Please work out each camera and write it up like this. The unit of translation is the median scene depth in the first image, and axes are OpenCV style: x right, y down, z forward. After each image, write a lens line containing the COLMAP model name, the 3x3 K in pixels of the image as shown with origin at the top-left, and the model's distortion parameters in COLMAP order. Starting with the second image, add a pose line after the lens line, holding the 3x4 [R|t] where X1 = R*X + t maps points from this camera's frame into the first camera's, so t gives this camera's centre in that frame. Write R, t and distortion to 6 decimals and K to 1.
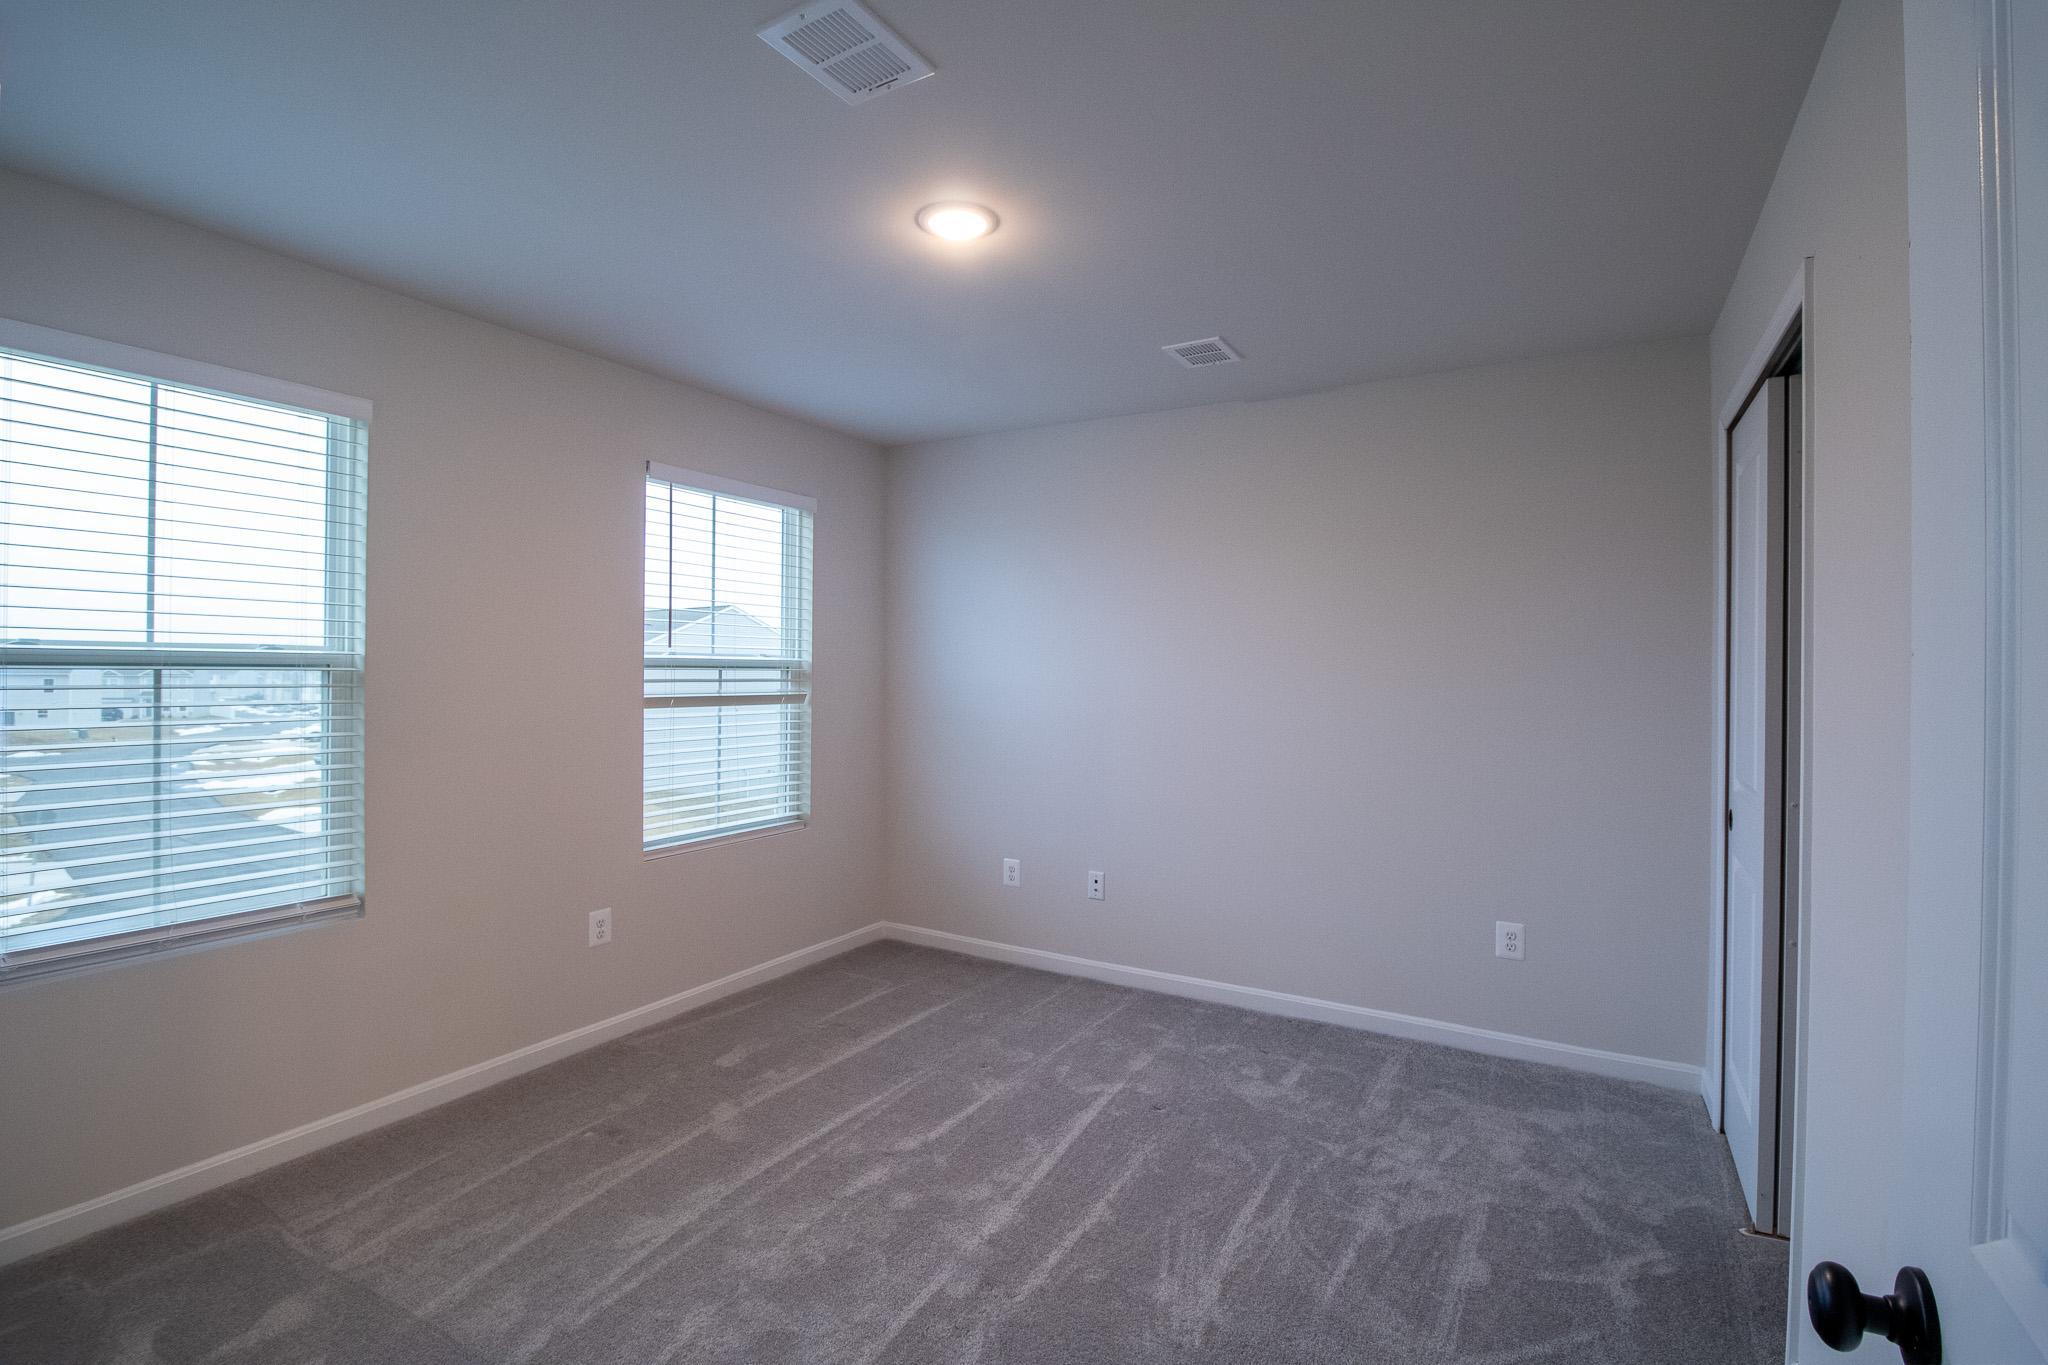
lens RADIAL K [[940.6, 0, 1010.4], [0, 940.6, 675.4], [0, 0, 1]] dist [-0.018412, -0.003017]
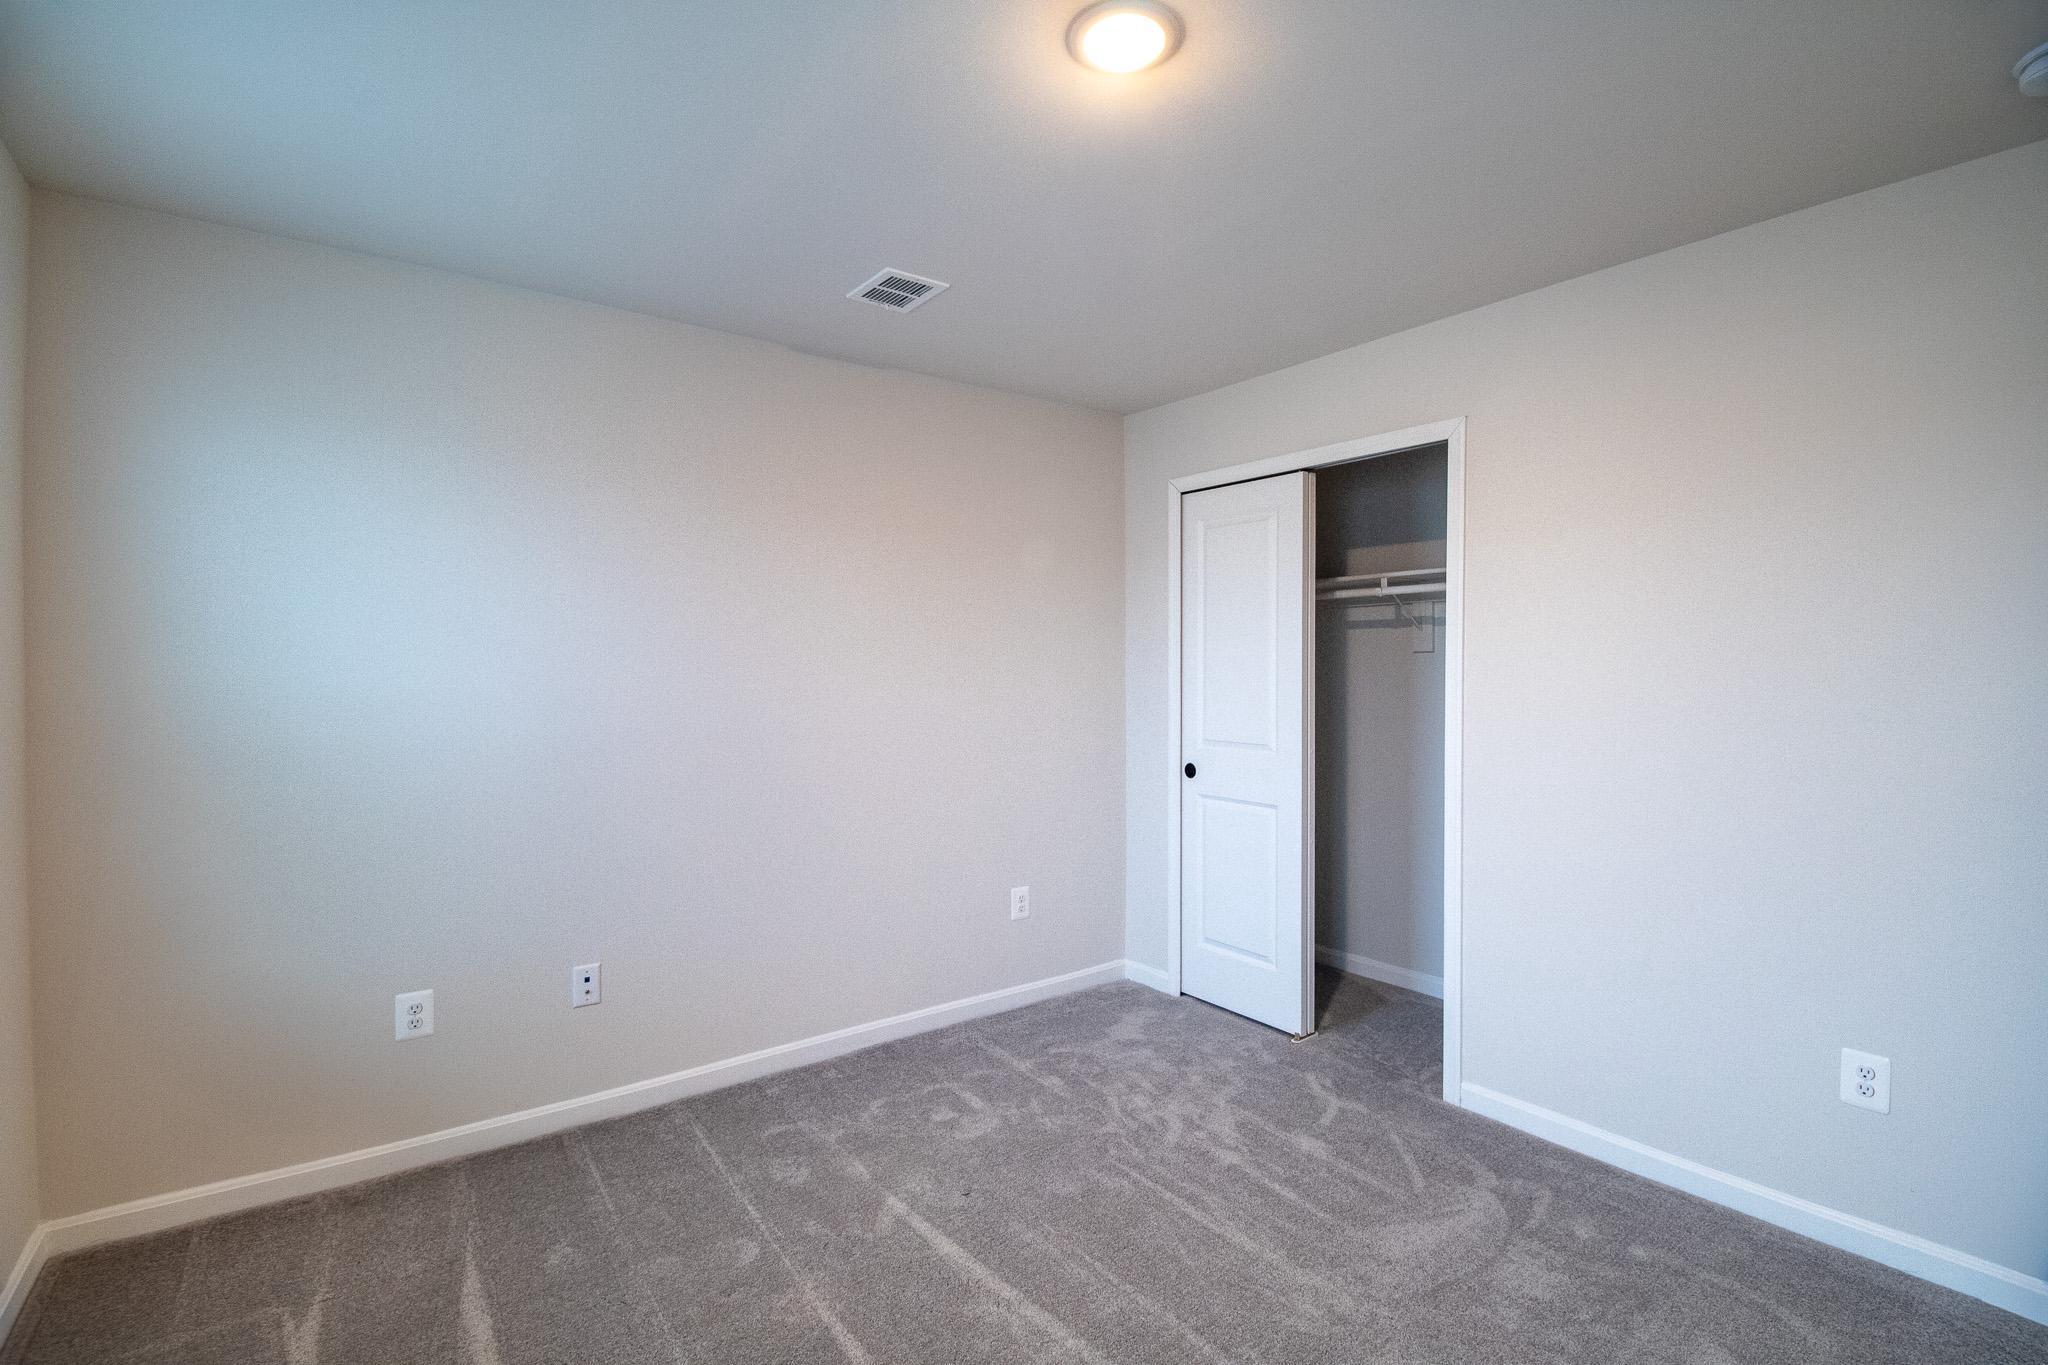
lens RADIAL K [[940.6, 0, 1025.9], [0, 940.6, 677.7], [0, 0, 1]] dist [-0.018412, -0.003017]
pose [[0.385207, -0.022419, 0.922558, -0.524859], [0.013587, 0.999734, 0.018622, -0.011382], [-0.922730, 0.005362, 0.385409, 0.567442]]
